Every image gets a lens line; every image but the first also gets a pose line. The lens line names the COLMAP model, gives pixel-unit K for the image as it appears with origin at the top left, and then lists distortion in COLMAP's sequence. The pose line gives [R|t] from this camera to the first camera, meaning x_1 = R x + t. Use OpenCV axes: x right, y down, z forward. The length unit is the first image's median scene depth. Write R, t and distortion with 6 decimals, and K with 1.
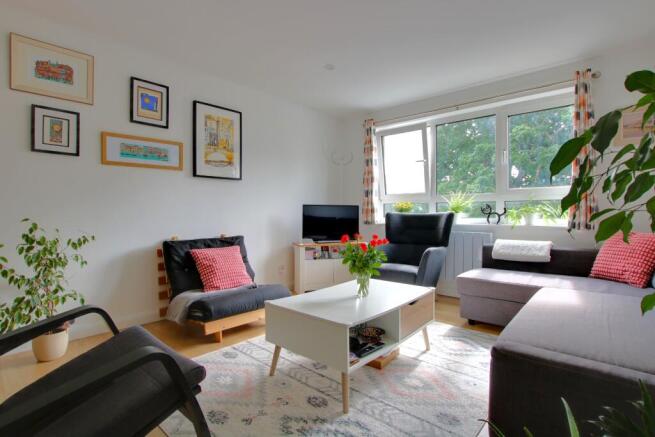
lens RADIAL K [[325.7, 0, 333.1], [0, 325.7, 216.1], [0, 0, 1]] dist [-0.035335, 0.000467]
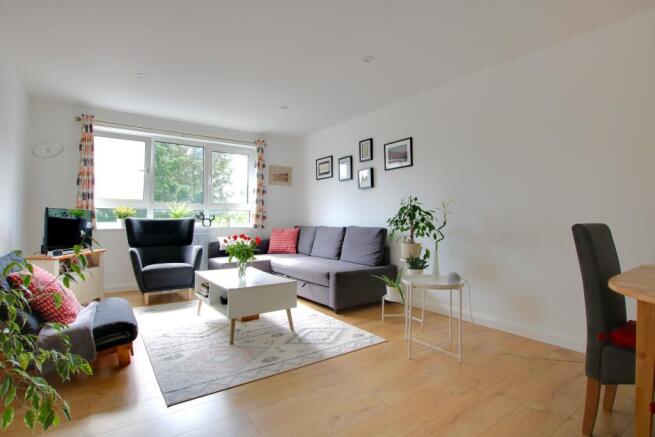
lens RADIAL K [[325.7, 0, 333.1], [0, 325.7, 216.1], [0, 0, 1]] dist [-0.035335, 0.000467]
pose [[0.198643, 0.012352, 0.979994, -0.732639], [0.002253, 0.999912, -0.013060, -0.001729], [-0.980069, 0.004803, 0.198598, 0.179123]]
